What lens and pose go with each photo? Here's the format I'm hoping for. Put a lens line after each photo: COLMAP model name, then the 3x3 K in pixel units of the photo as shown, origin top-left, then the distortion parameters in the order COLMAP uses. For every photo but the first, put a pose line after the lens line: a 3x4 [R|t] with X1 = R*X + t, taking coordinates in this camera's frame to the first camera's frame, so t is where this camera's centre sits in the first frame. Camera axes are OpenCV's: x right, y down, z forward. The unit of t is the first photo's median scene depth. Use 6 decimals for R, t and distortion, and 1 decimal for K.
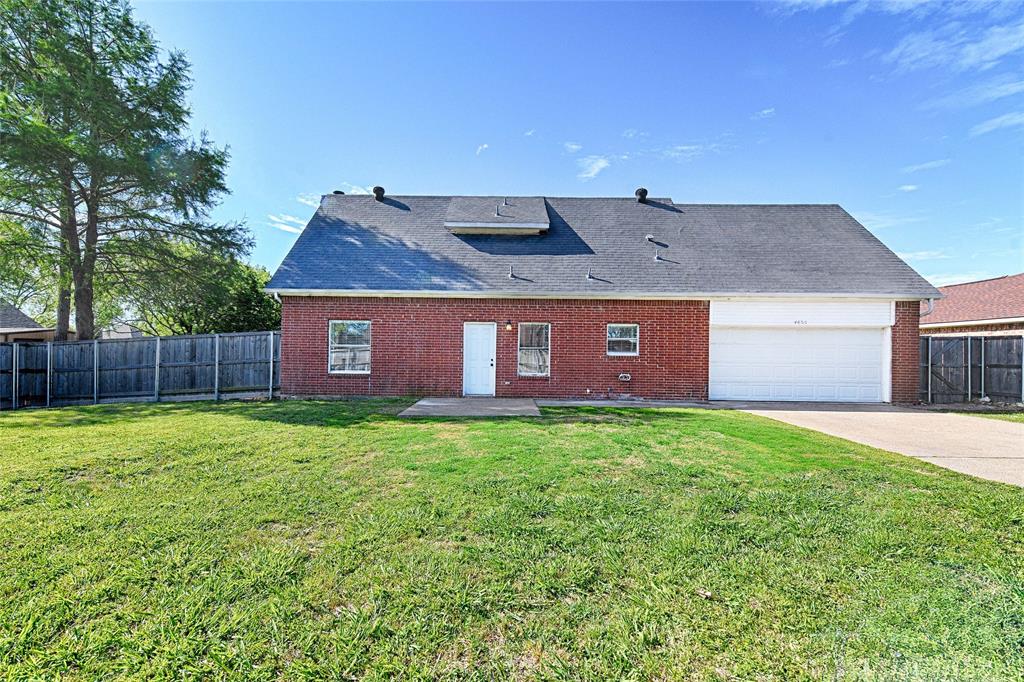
lens RADIAL K [[426.0, 0, 511.9], [0, 426.0, 352.0], [0, 0, 1]] dist [0.012550, -0.000133]
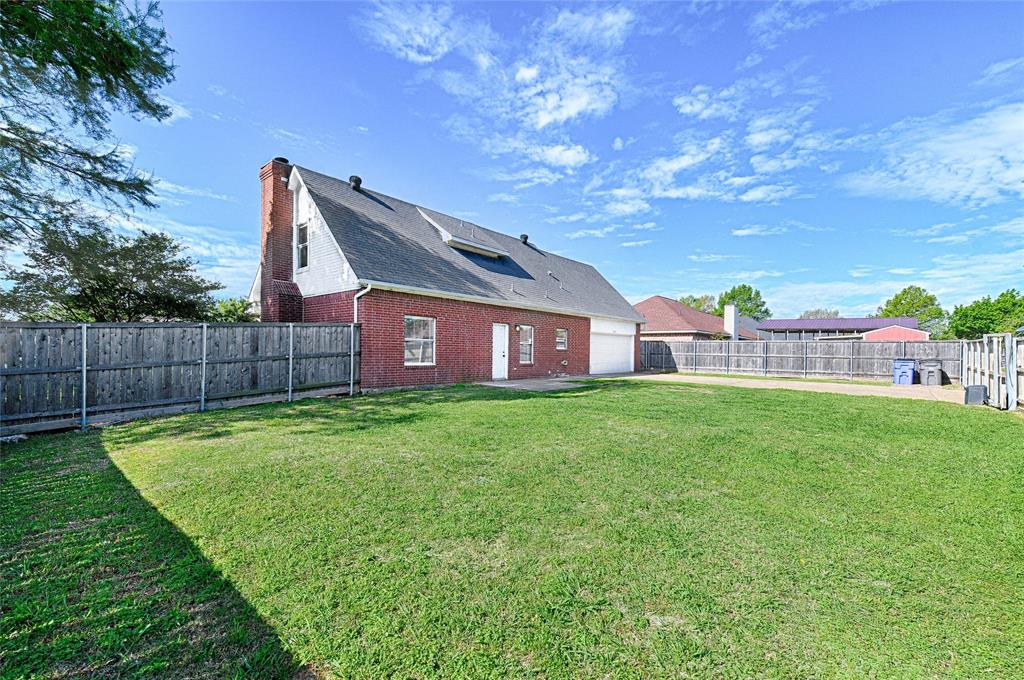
lens RADIAL K [[426.0, 0, 511.9], [0, 426.0, 351.0], [0, 0, 1]] dist [0.012550, -0.000133]
pose [[0.649877, -0.001458, 0.760038, -1.043754], [-0.003637, 0.999981, 0.005028, 0.007510], [-0.760031, -0.006032, 0.649859, 0.112183]]
